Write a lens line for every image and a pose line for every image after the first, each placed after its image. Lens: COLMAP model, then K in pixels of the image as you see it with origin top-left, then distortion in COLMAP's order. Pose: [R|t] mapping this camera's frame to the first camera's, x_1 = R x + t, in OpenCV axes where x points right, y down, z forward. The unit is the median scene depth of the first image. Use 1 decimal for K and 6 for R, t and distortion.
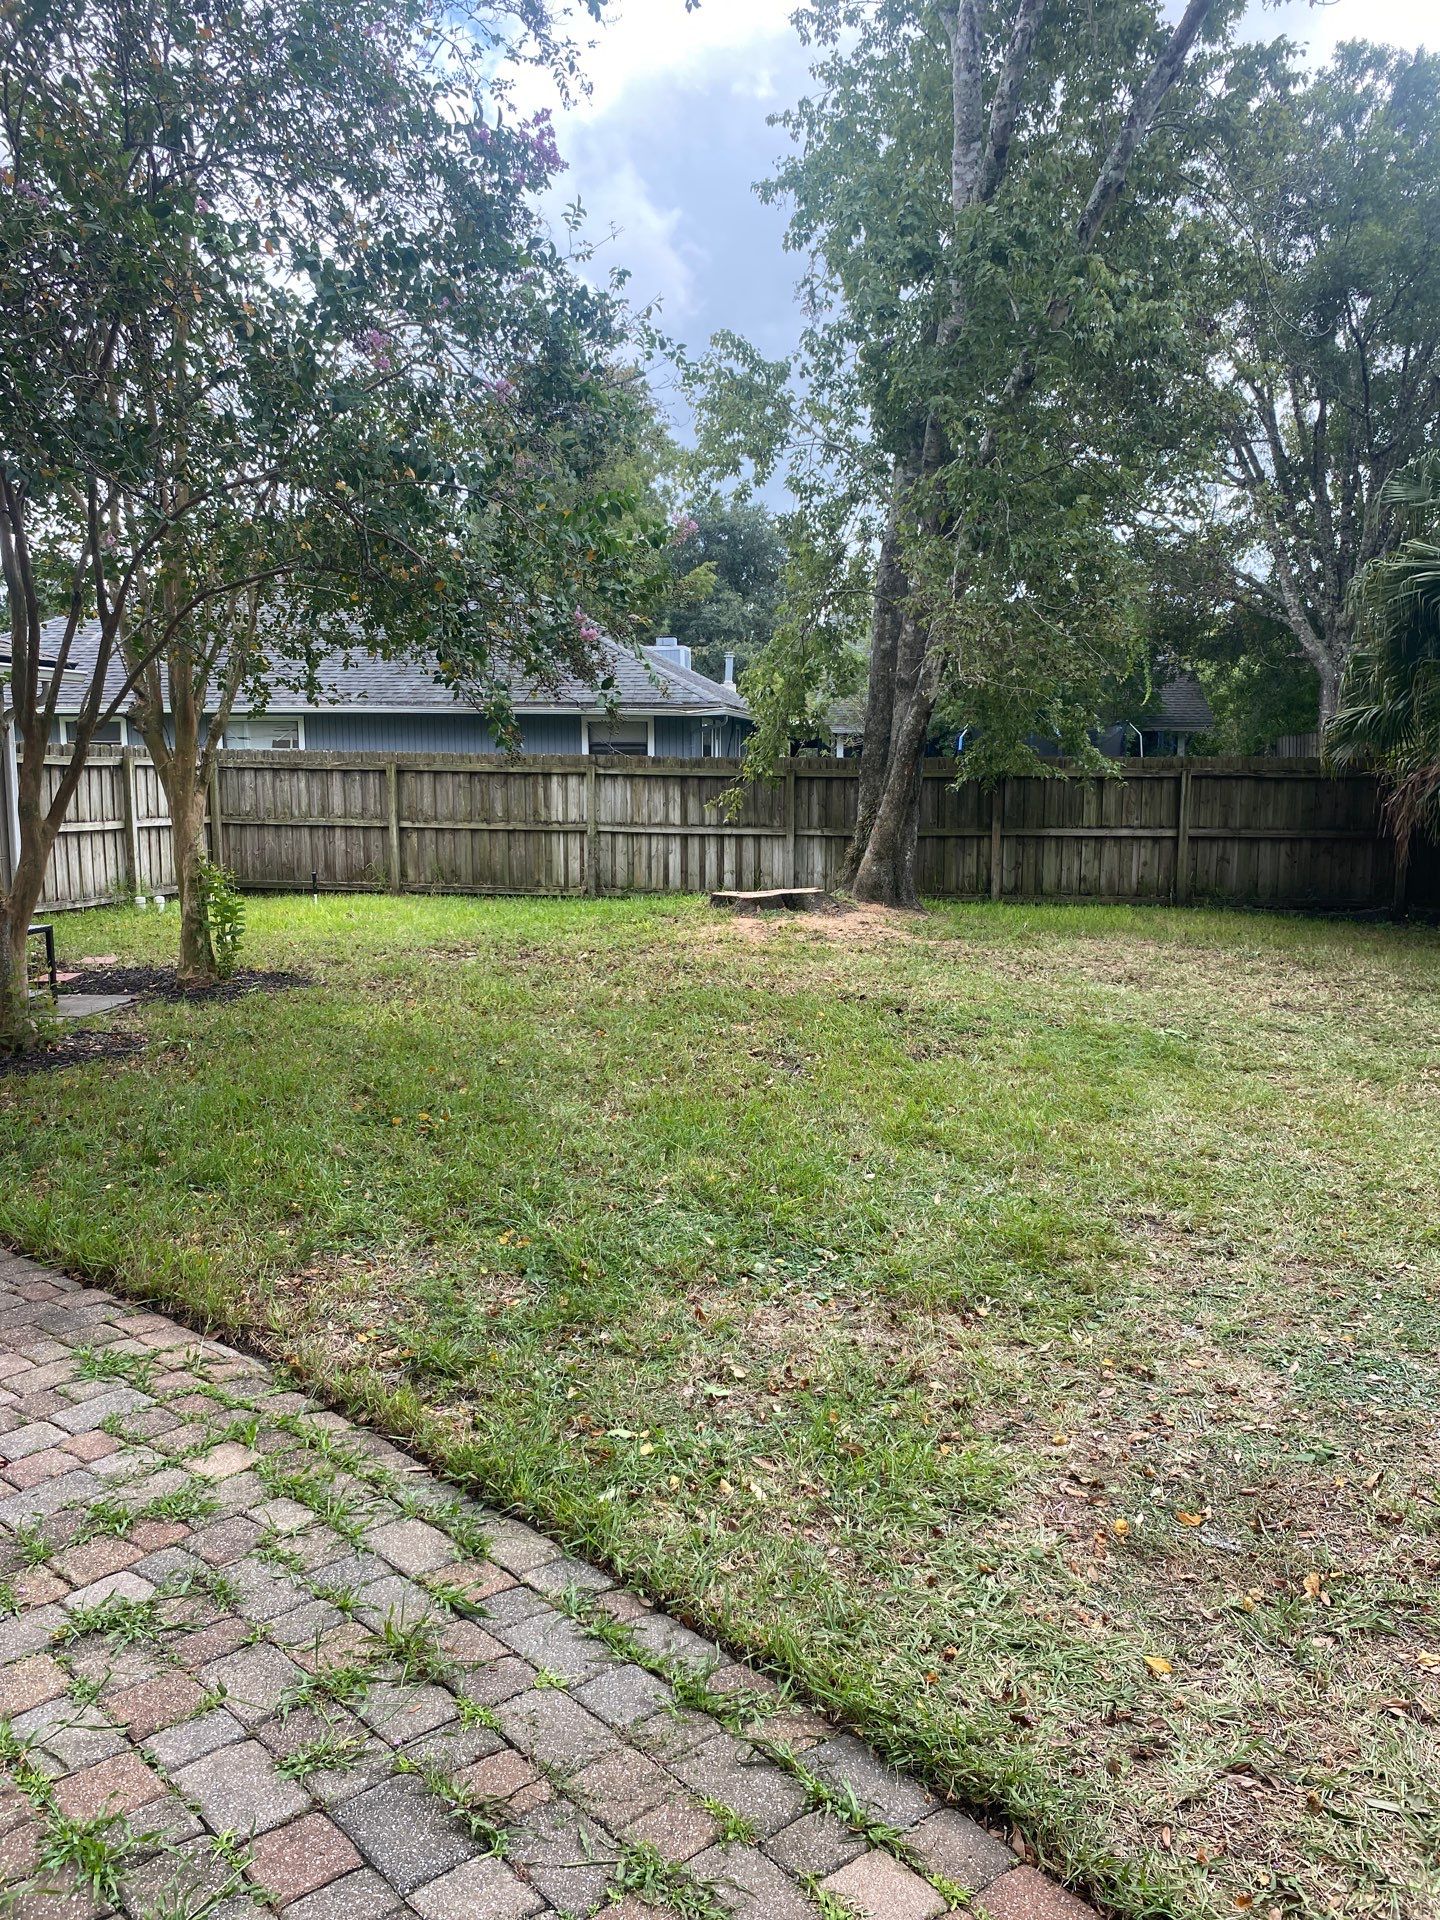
lens RADIAL K [[1475.4, 0, 707.0], [0, 1475.4, 984.6], [0, 0, 1]] dist [0.067125, -0.094702]
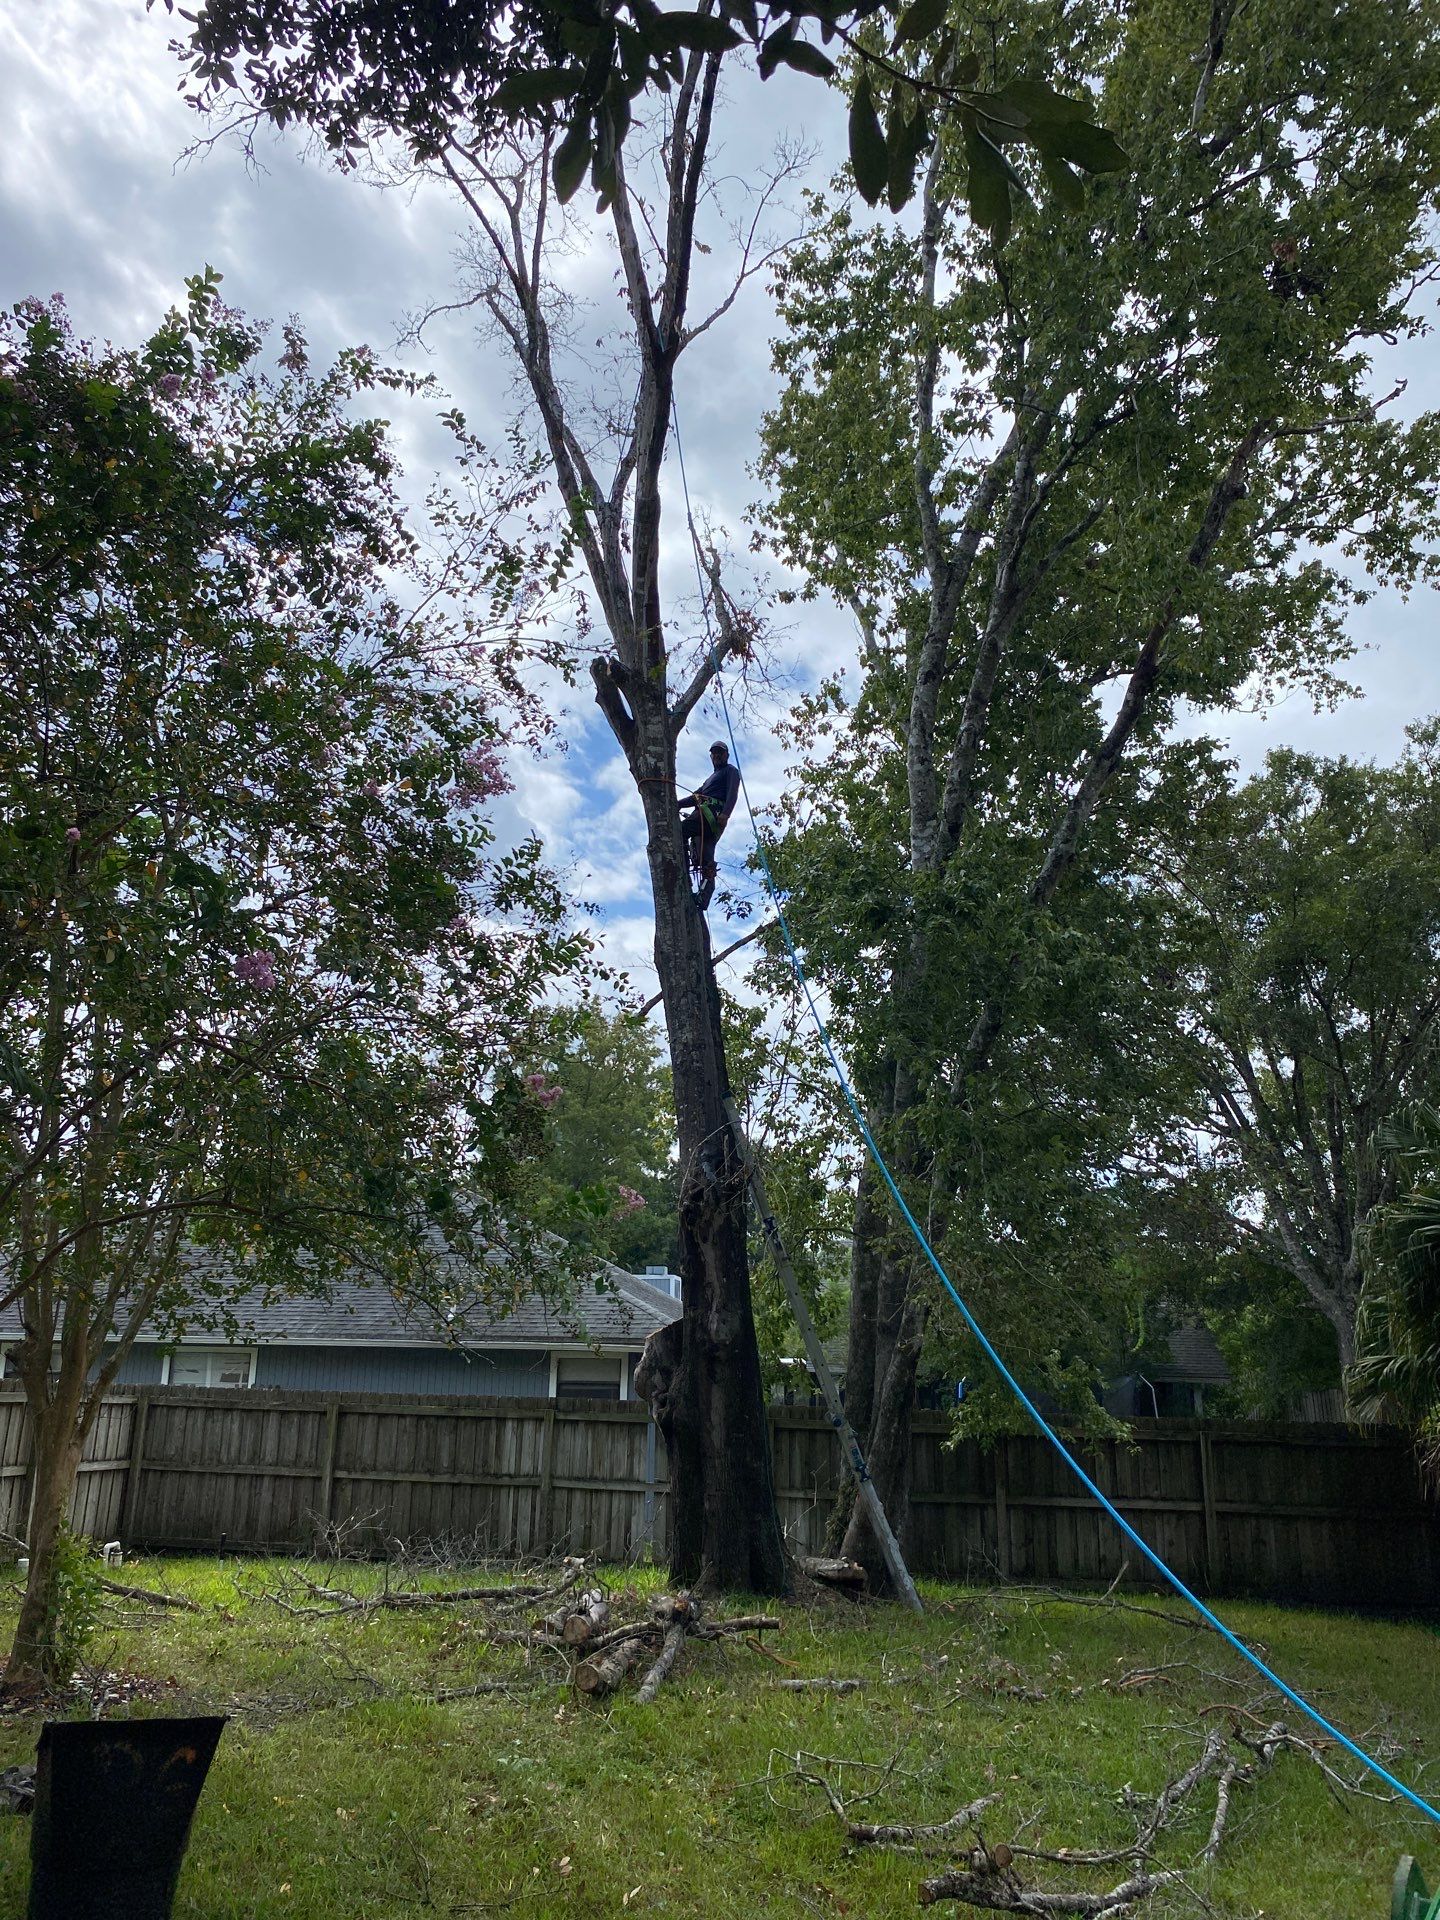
lens RADIAL K [[1475.8, 0, 722.7], [0, 1475.8, 960.3], [0, 0, 1]] dist [0.012078, -0.024732]
pose [[0.999784, 0.020362, -0.004124, 0.025932], [-0.020201, 0.906477, -0.421772, -0.018686], [-0.004849, 0.421764, 0.906693, 0.063348]]
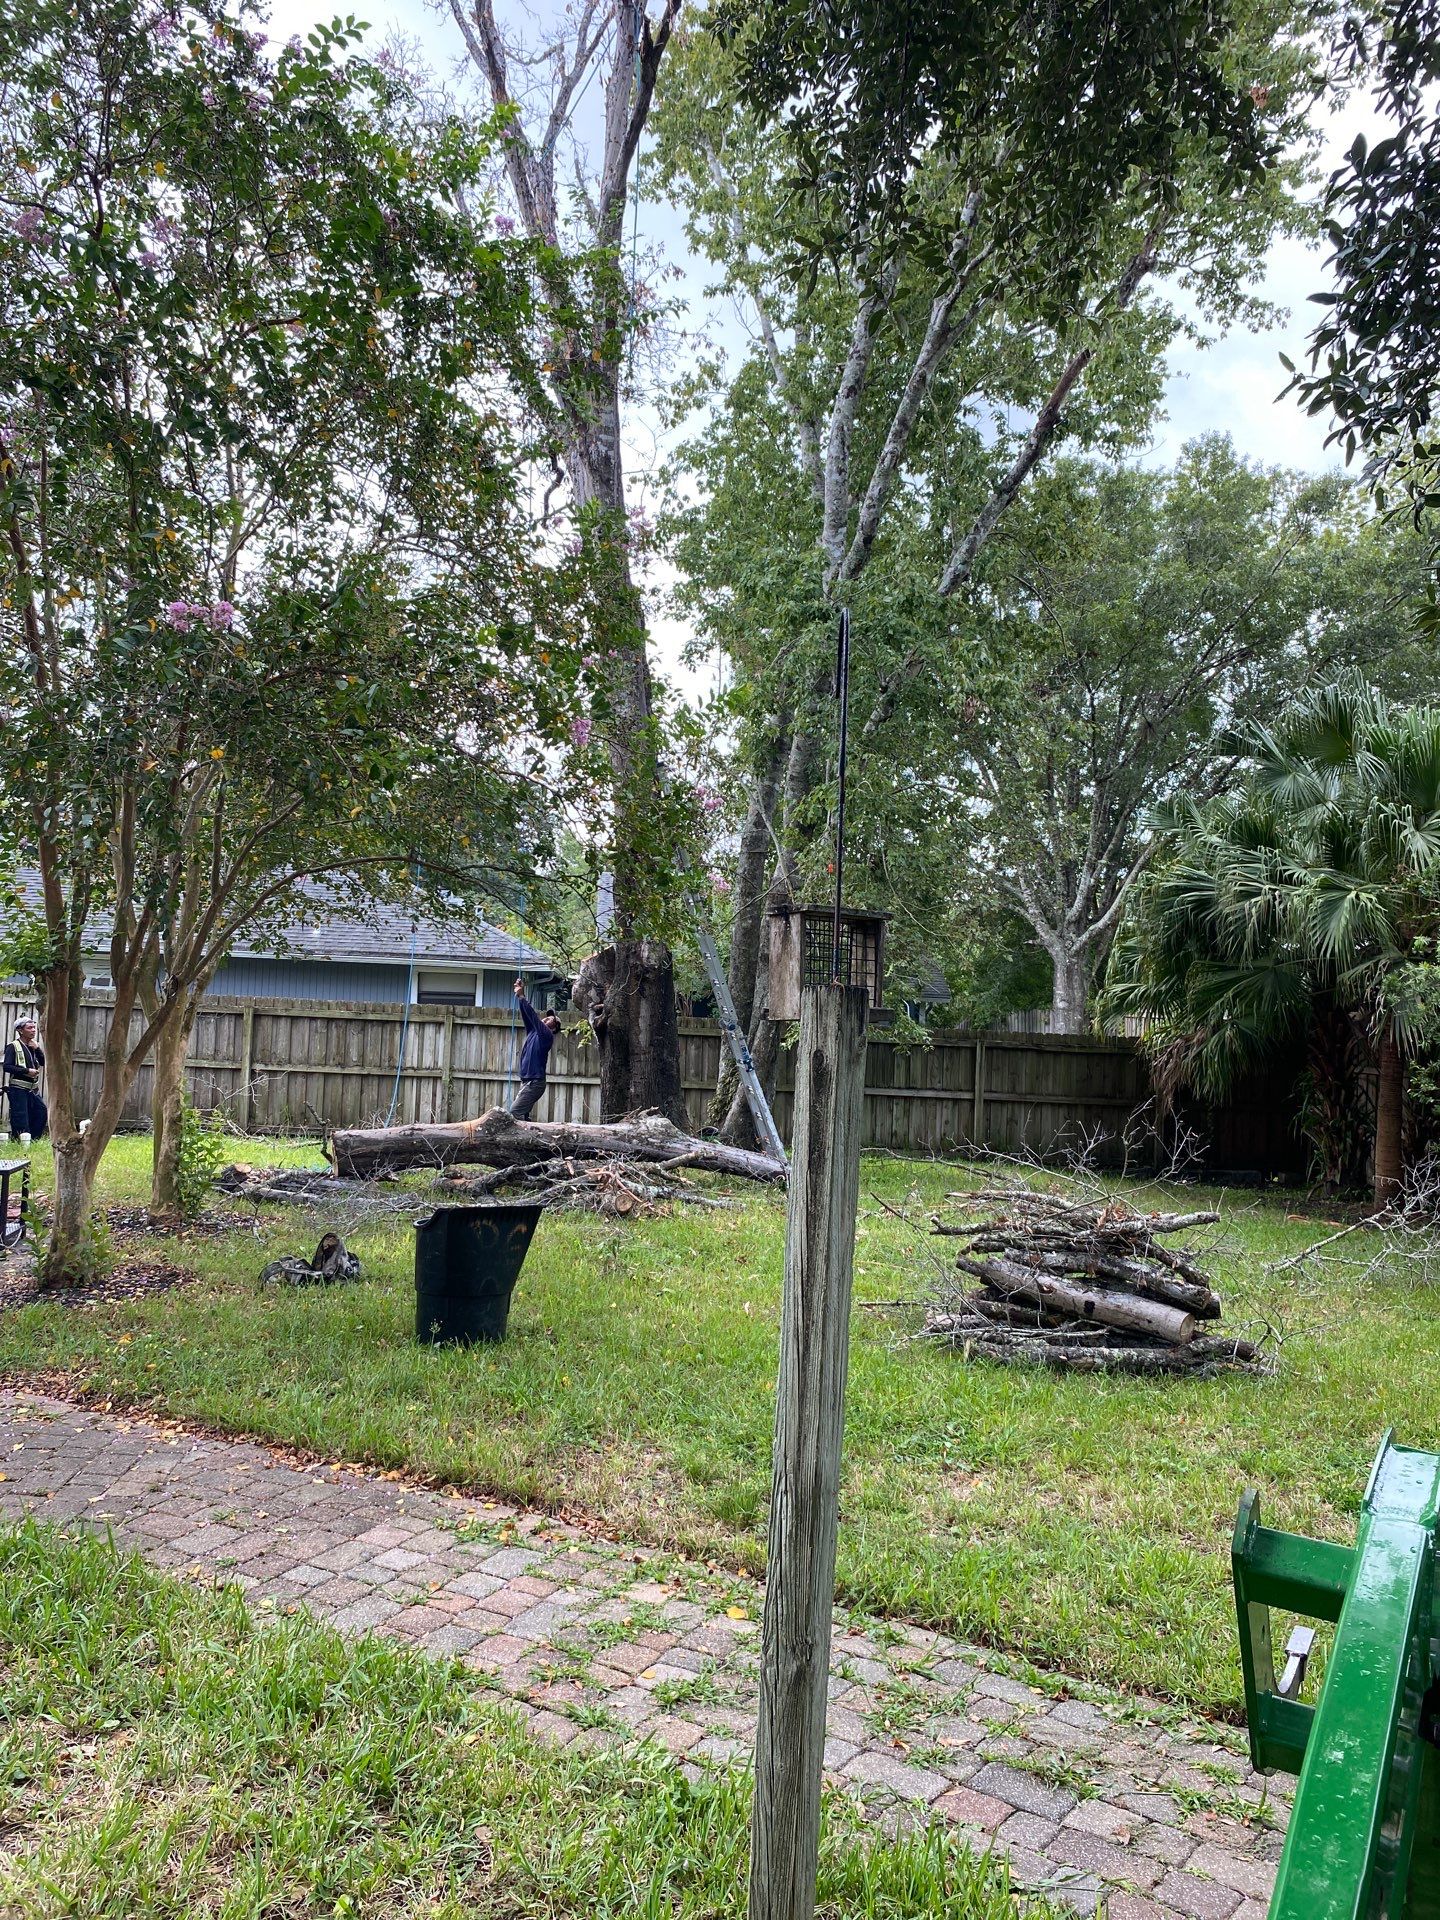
lens RADIAL K [[1463.5, 0, 716.7], [0, 1463.5, 961.2], [0, 0, 1]] dist [0.137738, -0.276179]
pose [[0.978798, 0.043979, 0.200050, -0.105140], [-0.006834, 0.983146, -0.182696, 0.004594], [-0.204713, 0.177455, 0.962602, -0.061647]]
